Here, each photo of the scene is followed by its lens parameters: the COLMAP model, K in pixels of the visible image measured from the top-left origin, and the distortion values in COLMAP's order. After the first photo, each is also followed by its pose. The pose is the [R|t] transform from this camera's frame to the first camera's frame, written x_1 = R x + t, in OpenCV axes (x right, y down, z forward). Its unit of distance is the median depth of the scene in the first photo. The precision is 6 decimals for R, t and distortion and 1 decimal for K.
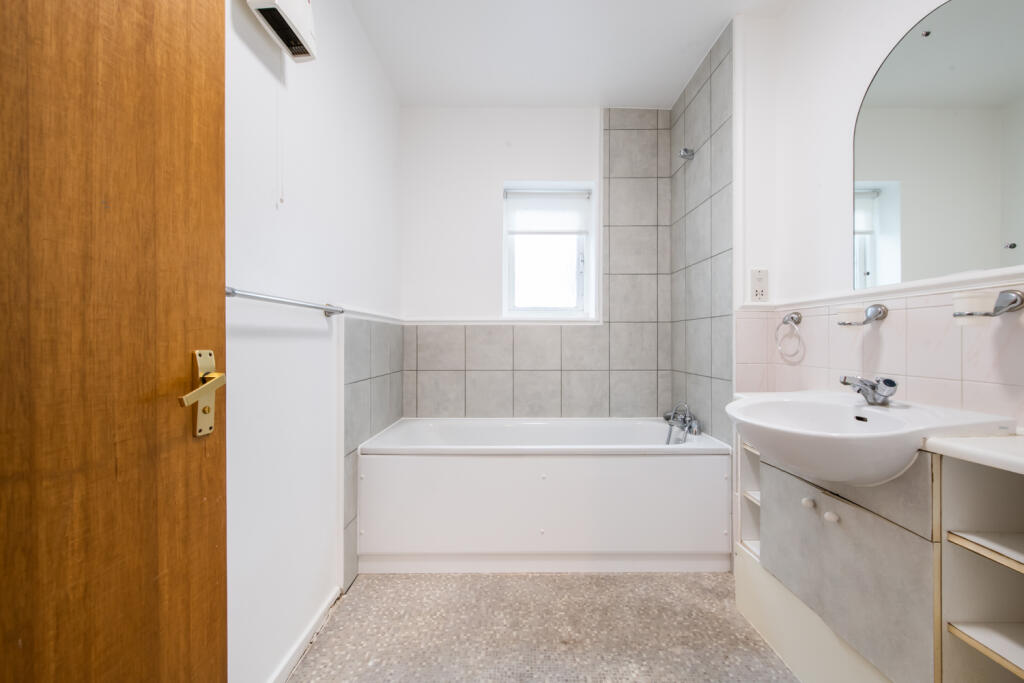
lens RADIAL K [[406.4, 0, 516.9], [0, 406.4, 341.7], [0, 0, 1]] dist [0.003743, -0.000853]
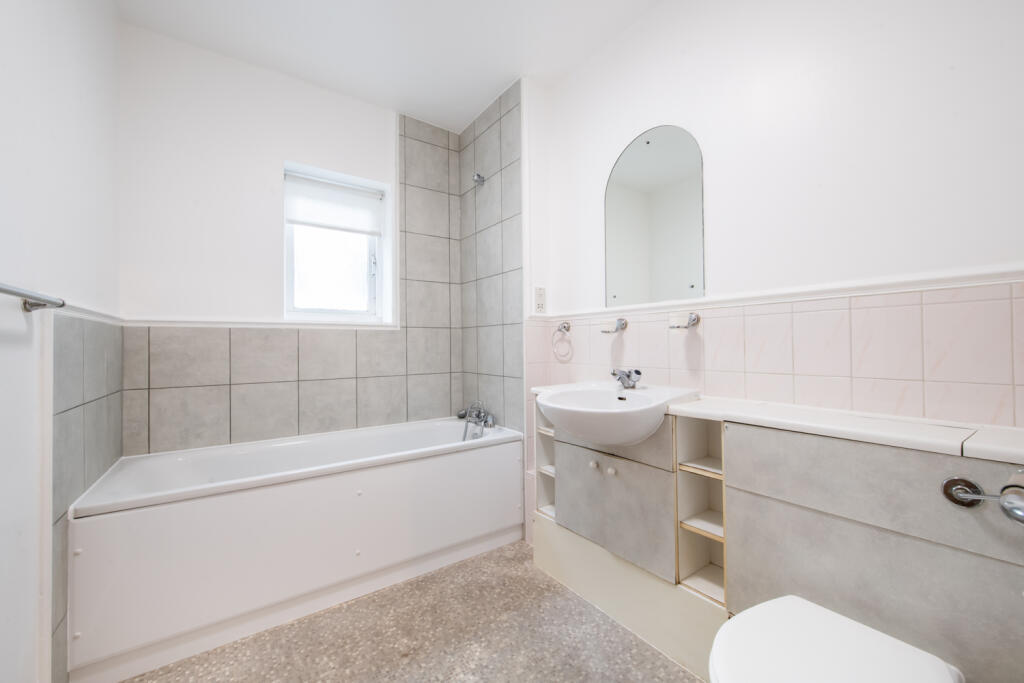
lens RADIAL K [[406.4, 0, 516.5], [0, 406.4, 342.0], [0, 0, 1]] dist [0.003743, -0.000853]
pose [[0.817648, -0.003137, 0.575710, -0.175709], [0.009891, 0.999914, -0.008598, -0.000390], [-0.575634, 0.012725, 0.817609, 0.030933]]
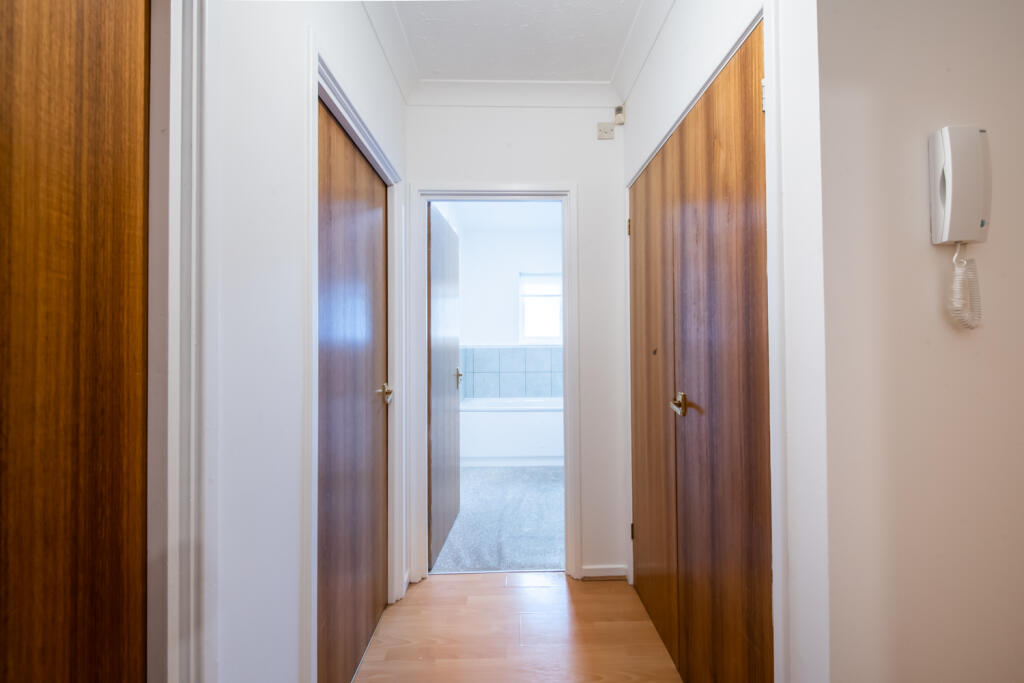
lens RADIAL K [[406.4, 0, 512.9], [0, 406.4, 342.0], [0, 0, 1]] dist [0.003743, -0.000853]
pose [[0.999974, -0.003735, 0.006157, -0.105205], [0.003761, 0.999984, -0.004281, -0.082191], [-0.006141, 0.004304, 0.999972, -1.174961]]
